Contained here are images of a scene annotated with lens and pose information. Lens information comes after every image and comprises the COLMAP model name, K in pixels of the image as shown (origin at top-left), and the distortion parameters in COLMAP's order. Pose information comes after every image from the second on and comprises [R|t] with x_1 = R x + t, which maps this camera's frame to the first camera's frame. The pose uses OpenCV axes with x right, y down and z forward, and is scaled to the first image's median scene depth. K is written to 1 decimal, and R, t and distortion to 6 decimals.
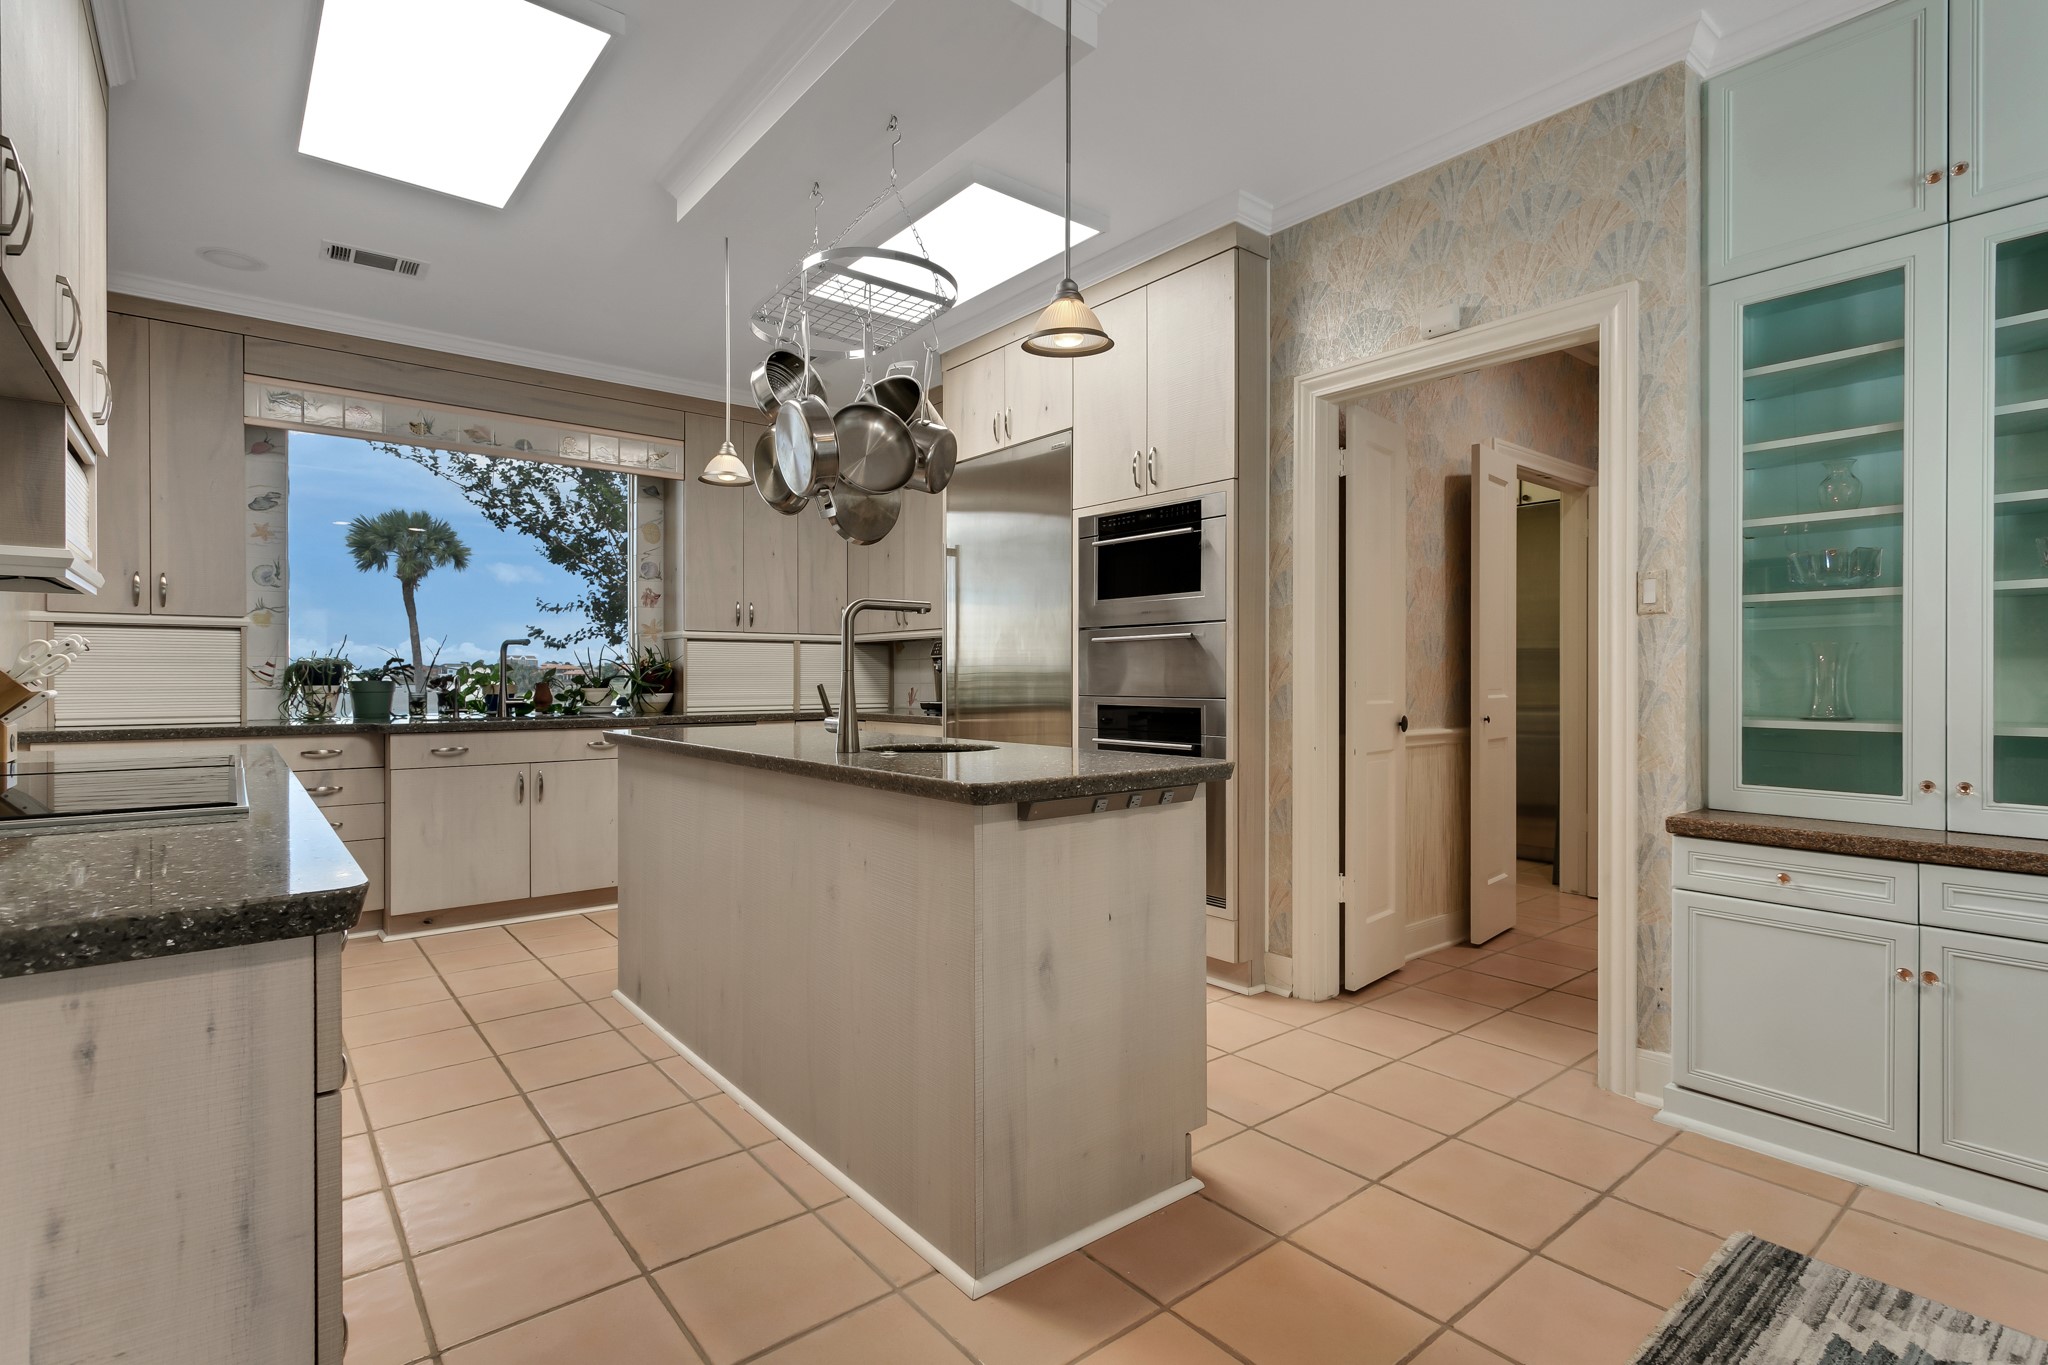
lens RADIAL K [[978.4, 0, 1026.9], [0, 978.4, 678.0], [0, 0, 1]] dist [0.001557, -0.000279]
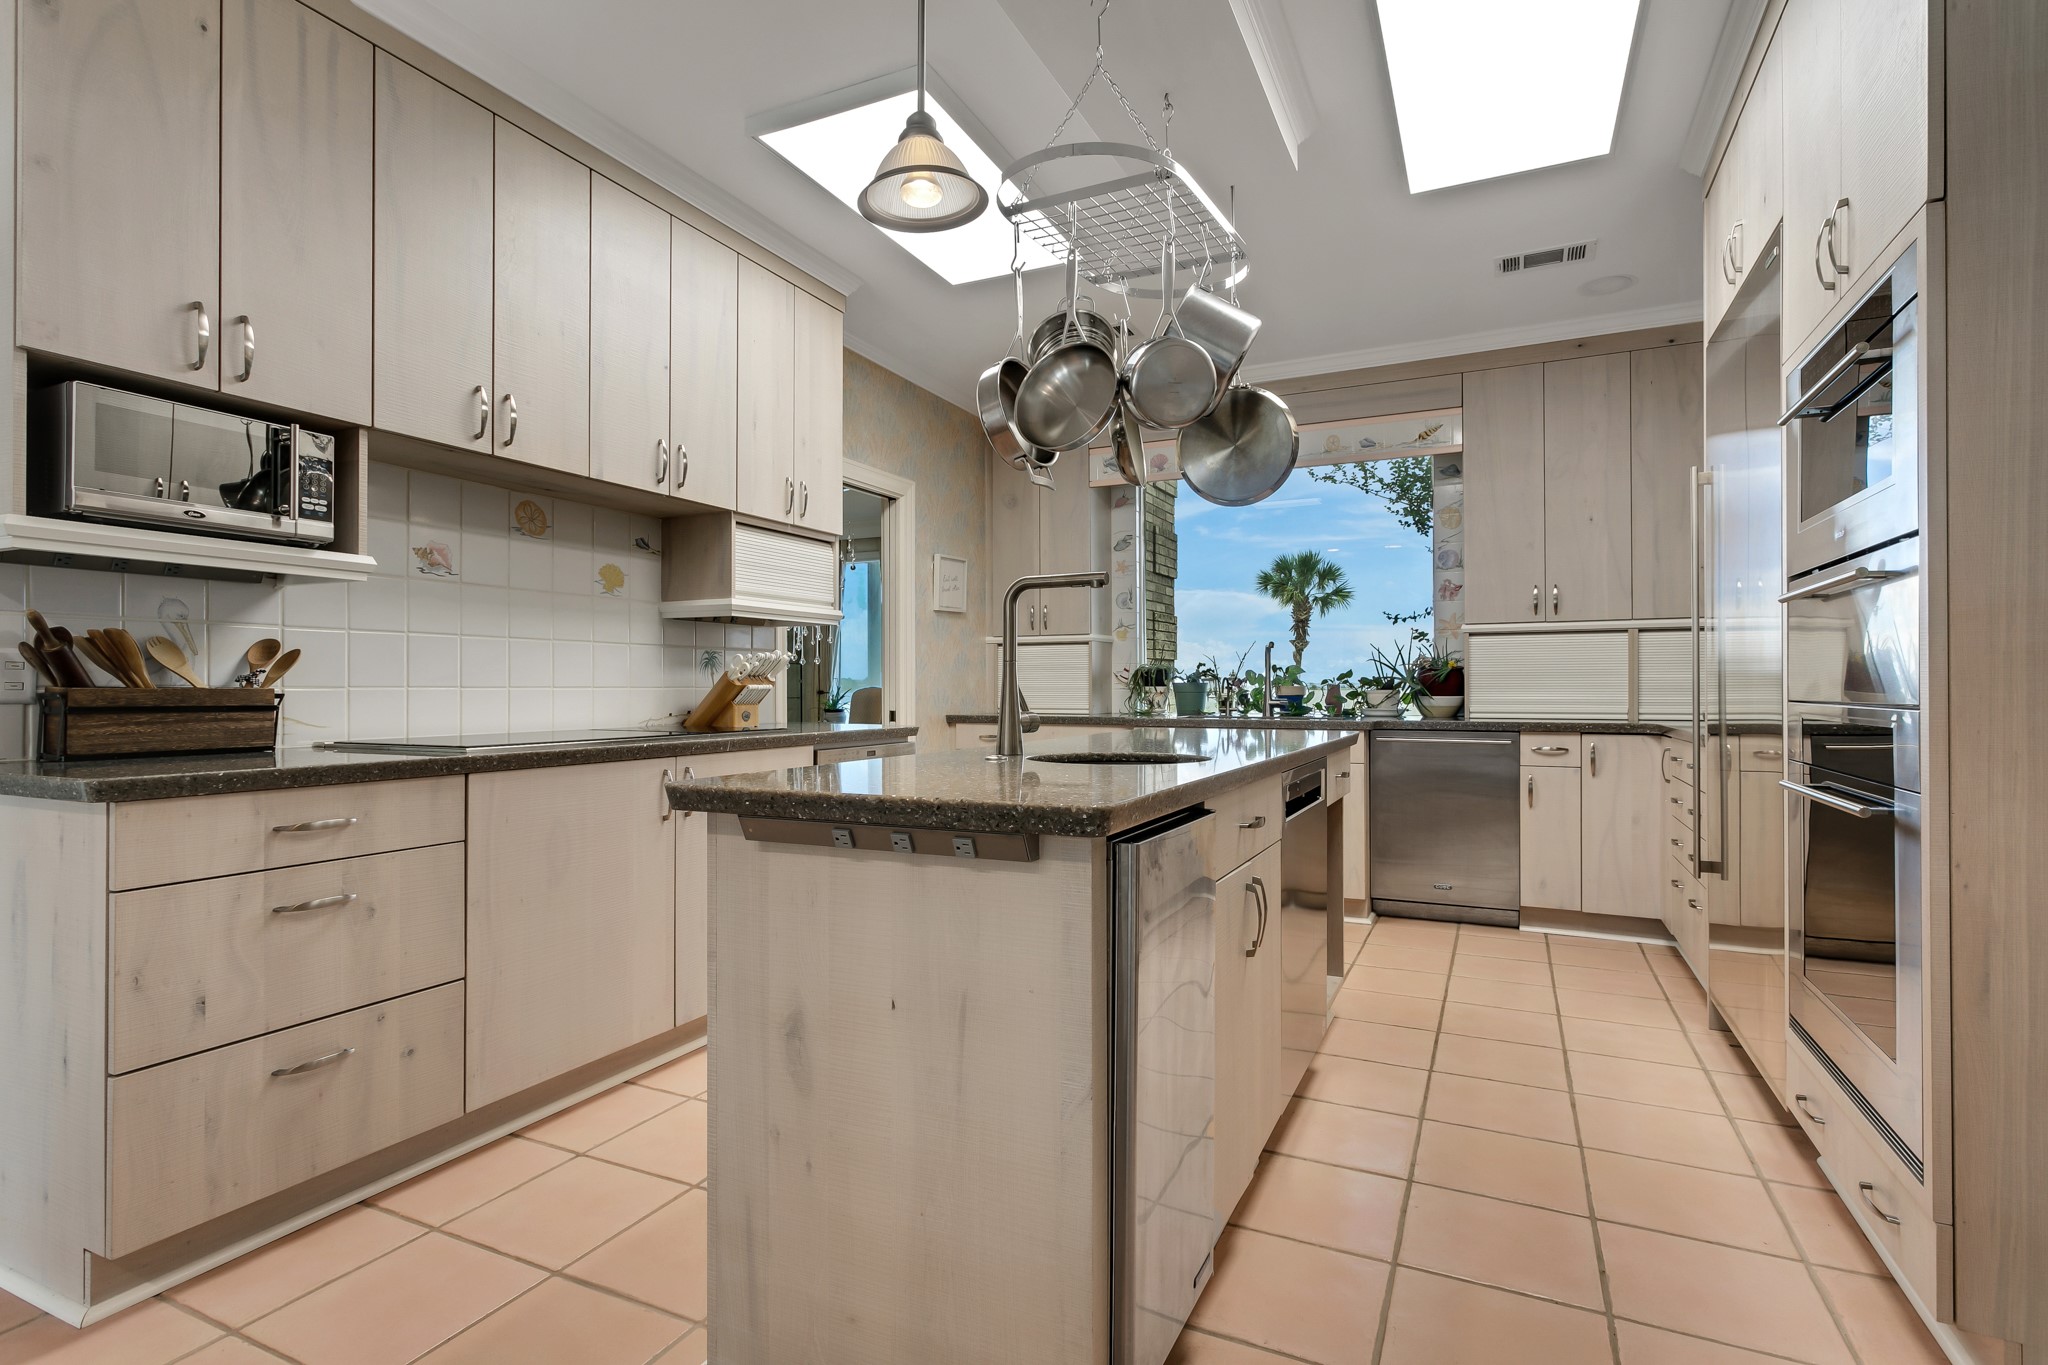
lens RADIAL K [[978.4, 0, 1040.3], [0, 978.4, 680.1], [0, 0, 1]] dist [0.001557, -0.000279]
pose [[0.426917, -0.007498, -0.904260, 0.335325], [0.001506, 0.999970, -0.007581, 0.008627], [0.904290, 0.001874, 0.426916, 0.352526]]
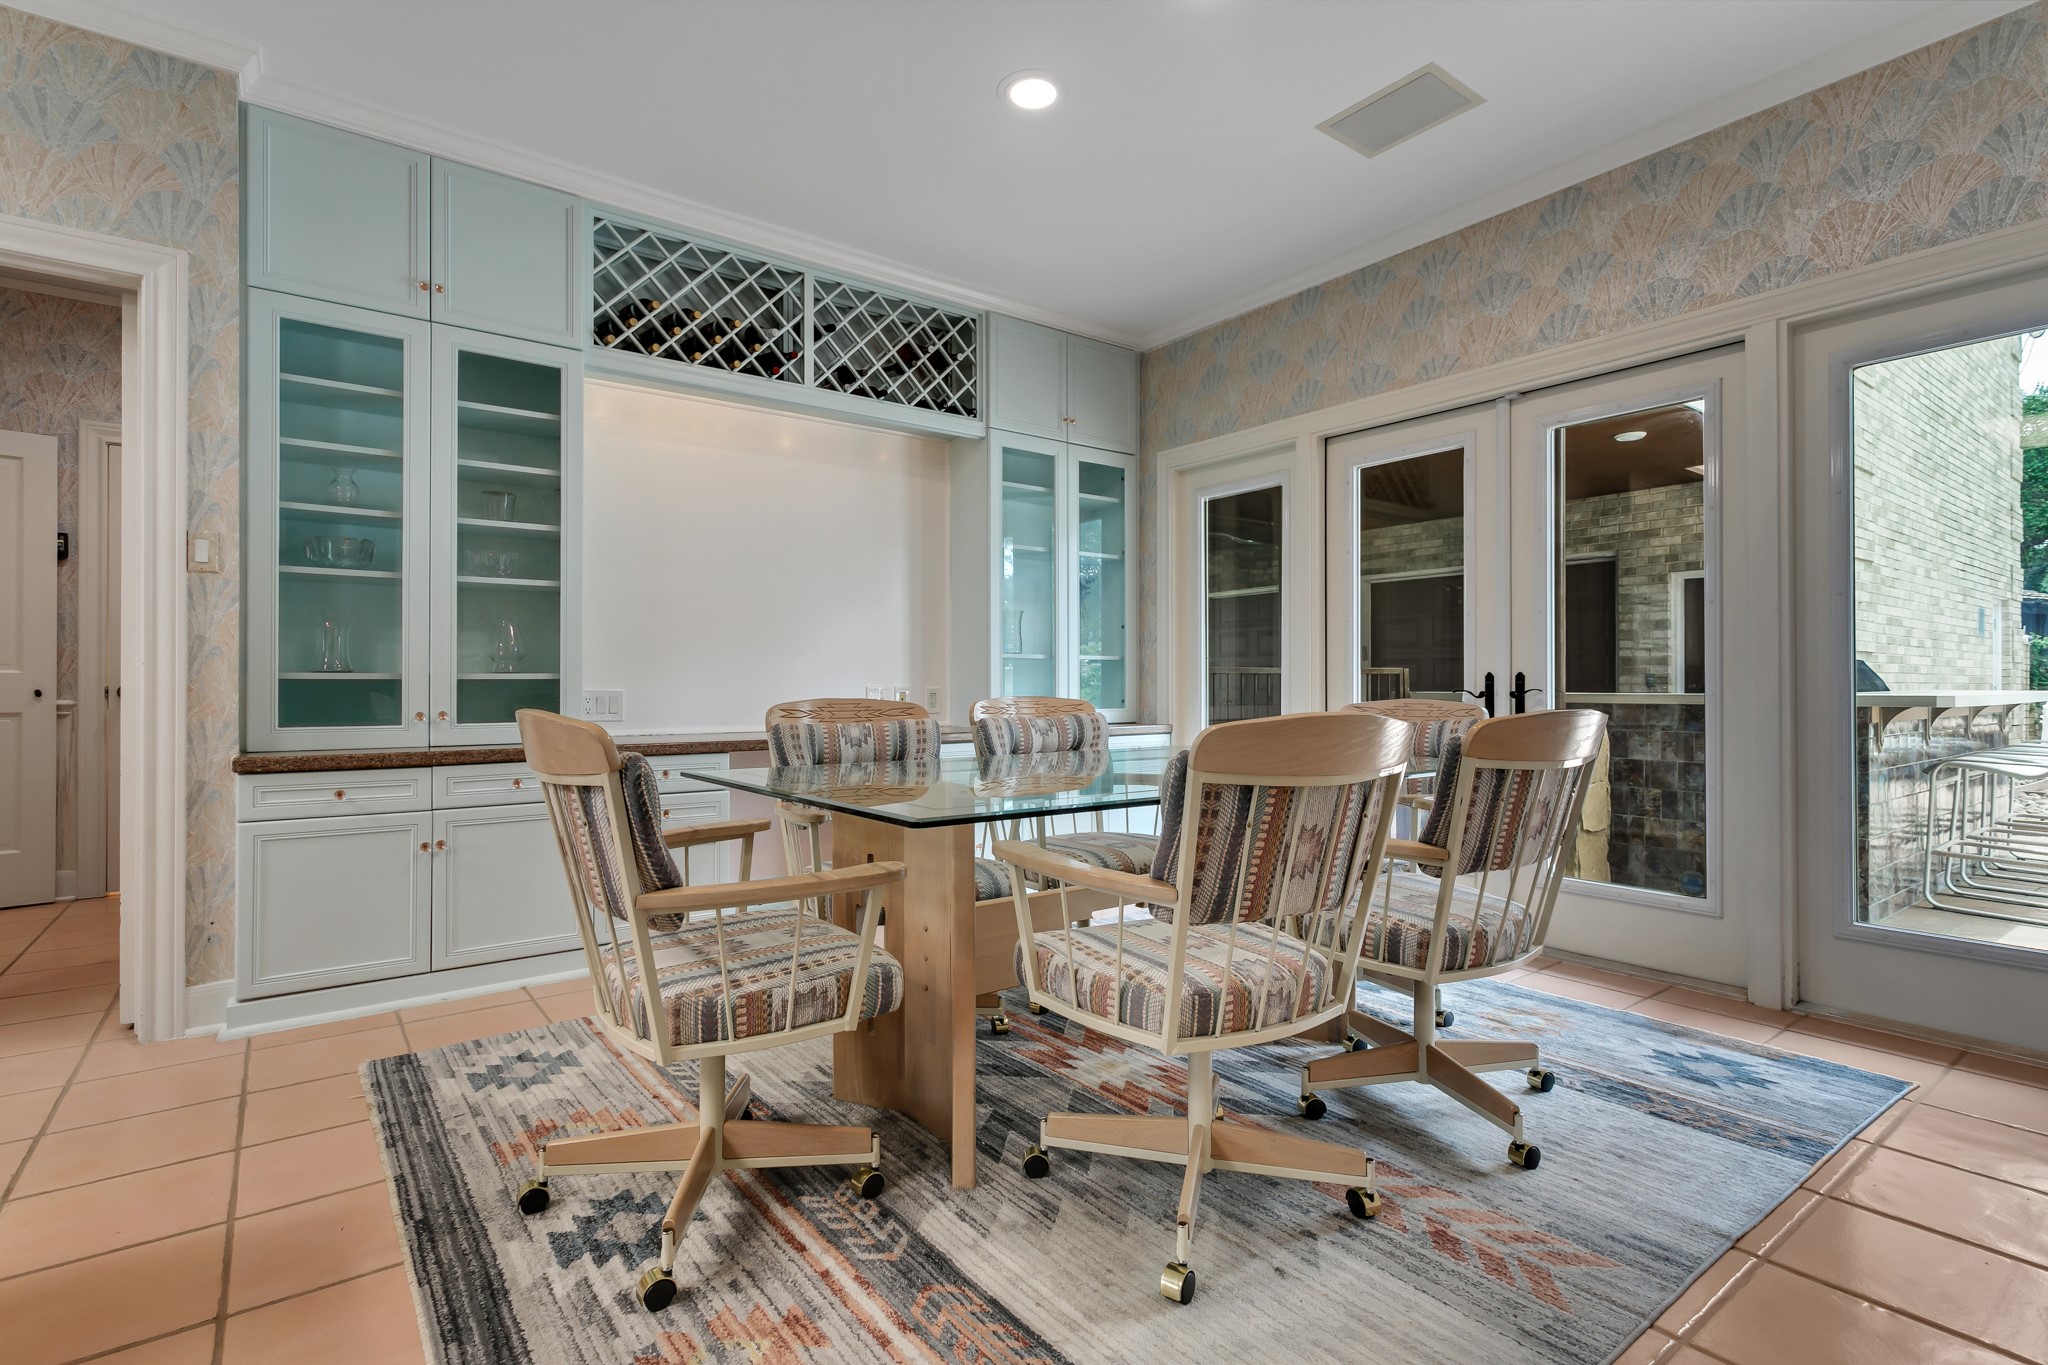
lens RADIAL K [[978.4, 0, 1017.8], [0, 978.4, 678.8], [0, 0, 1]] dist [0.001557, -0.000279]
pose [[0.037665, 0.006505, 0.999269, -0.224391], [0.001887, 0.999977, -0.006581, 0.033801], [-0.999289, 0.002133, 0.037652, 0.044368]]
